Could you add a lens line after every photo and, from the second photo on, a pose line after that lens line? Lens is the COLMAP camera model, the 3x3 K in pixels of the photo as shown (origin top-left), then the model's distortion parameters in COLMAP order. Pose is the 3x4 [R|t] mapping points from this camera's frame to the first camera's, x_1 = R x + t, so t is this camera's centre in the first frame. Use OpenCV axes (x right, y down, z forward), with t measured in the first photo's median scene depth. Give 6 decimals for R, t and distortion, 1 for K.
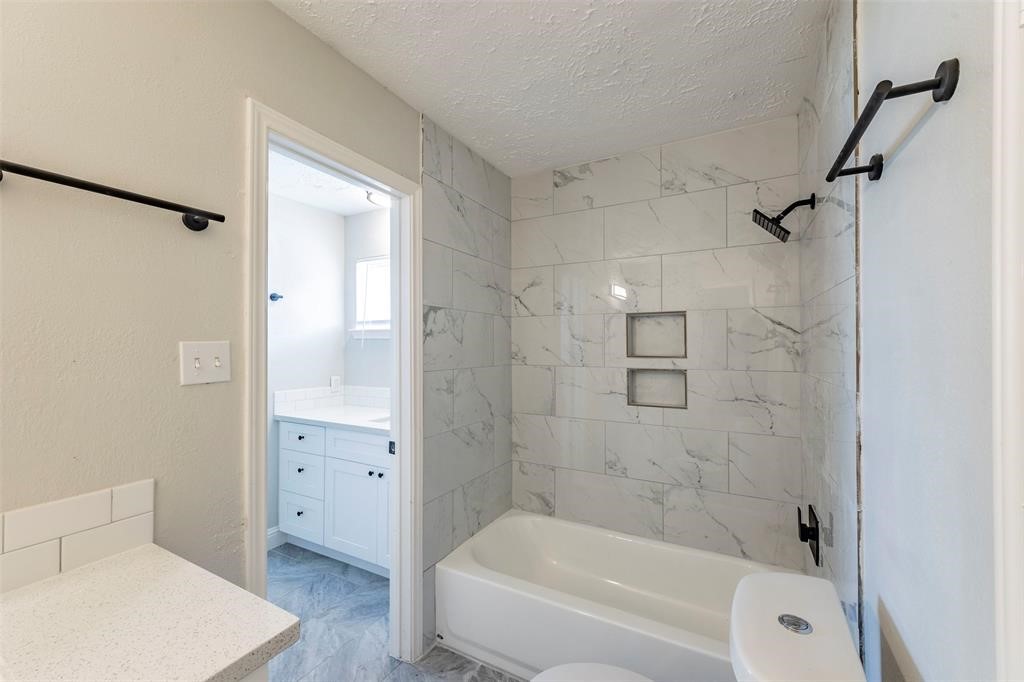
lens RADIAL K [[414.3, 0, 504.6], [0, 414.3, 342.1], [0, 0, 1]] dist [0.000959, -0.001630]
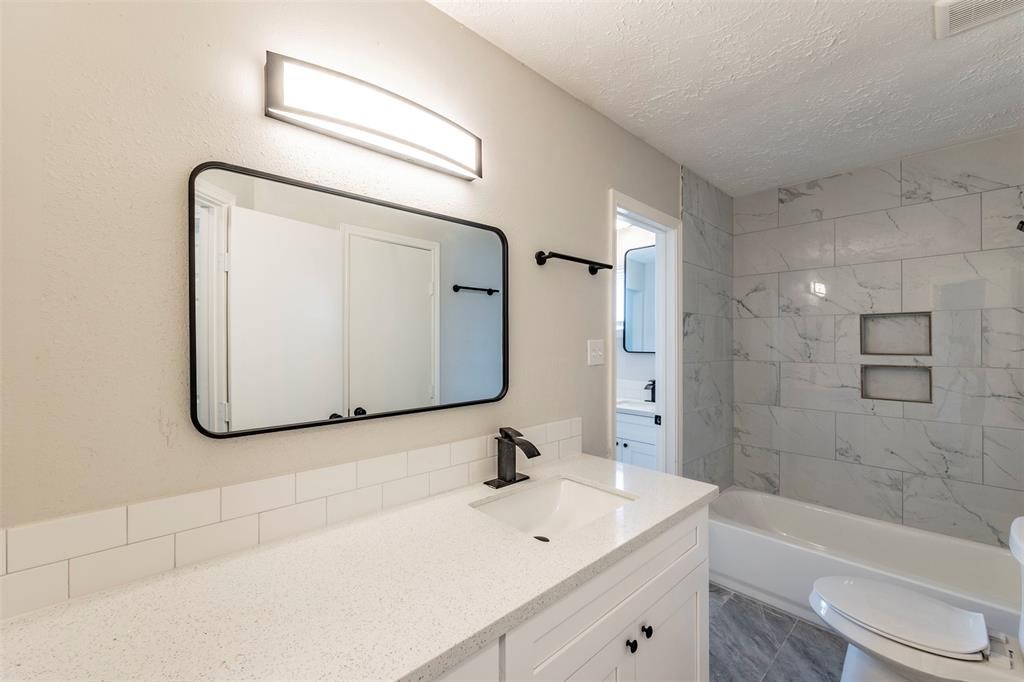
lens RADIAL K [[414.3, 0, 517.5], [0, 414.3, 341.5], [0, 0, 1]] dist [0.000959, -0.001630]
pose [[0.951372, 0.002320, -0.308036, -0.241159], [-0.001729, 0.999996, 0.002192, 0.001242], [0.308040, -0.001553, 0.951372, -0.335527]]
